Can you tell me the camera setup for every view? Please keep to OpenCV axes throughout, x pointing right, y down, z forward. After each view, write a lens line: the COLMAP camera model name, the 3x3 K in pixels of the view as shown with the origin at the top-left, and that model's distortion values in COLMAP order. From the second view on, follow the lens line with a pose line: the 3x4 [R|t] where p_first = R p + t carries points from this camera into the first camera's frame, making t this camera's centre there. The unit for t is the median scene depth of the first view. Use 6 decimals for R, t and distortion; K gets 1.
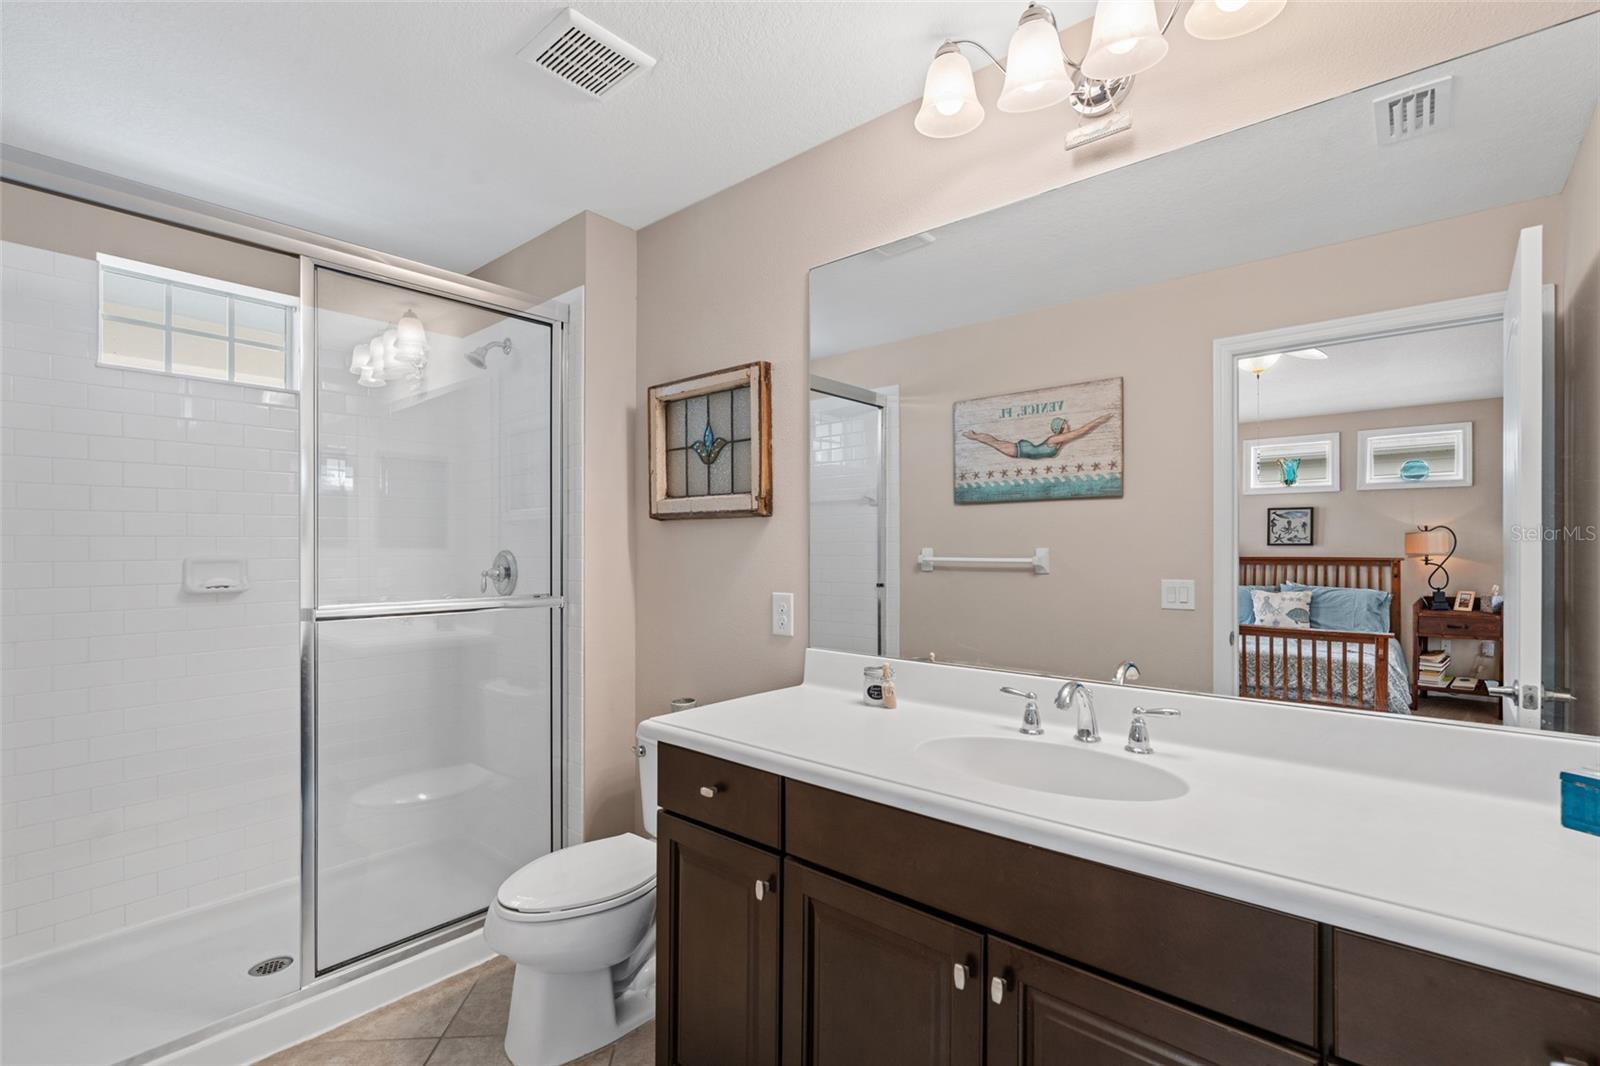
lens RADIAL K [[720.3, 0, 789.1], [0, 720.3, 555.6], [0, 0, 1]] dist [-0.009507, 0.003699]
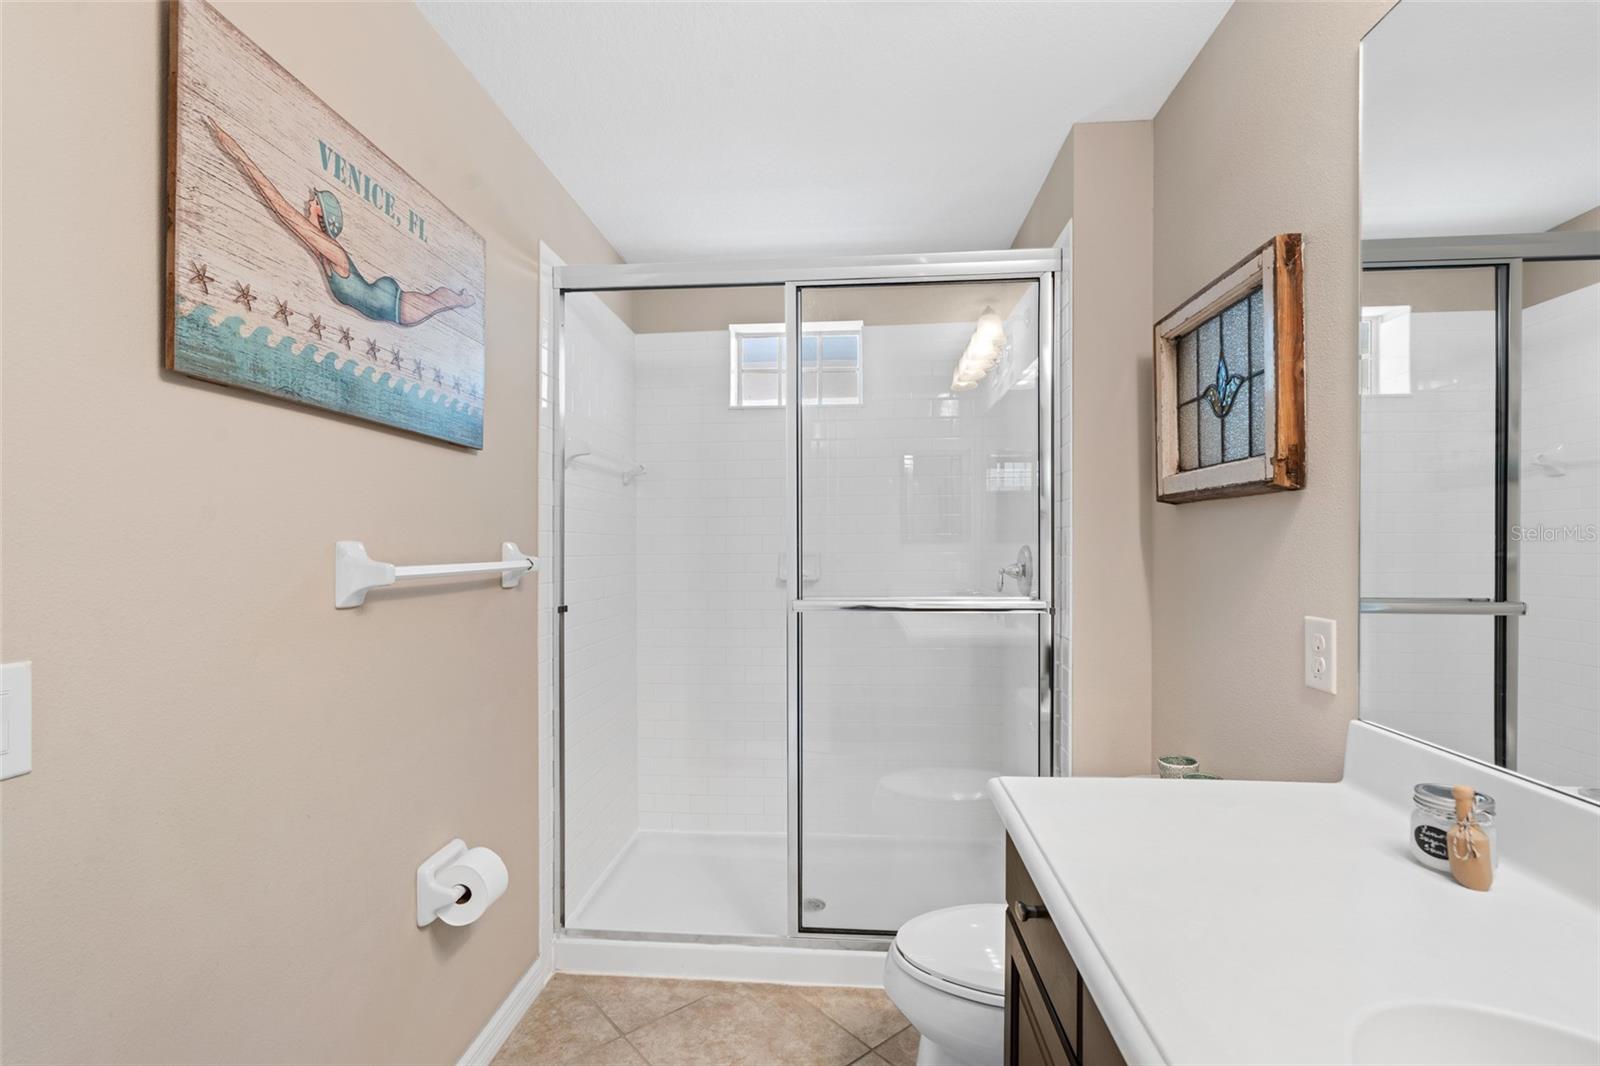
lens RADIAL K [[720.3, 0, 800.5], [0, 720.3, 549.0], [0, 0, 1]] dist [-0.009507, 0.003699]
pose [[0.593383, 0.004086, -0.804910, 0.208536], [-0.004847, 0.999987, 0.001503, -0.003363], [0.804905, 0.003010, 0.593396, 0.308983]]
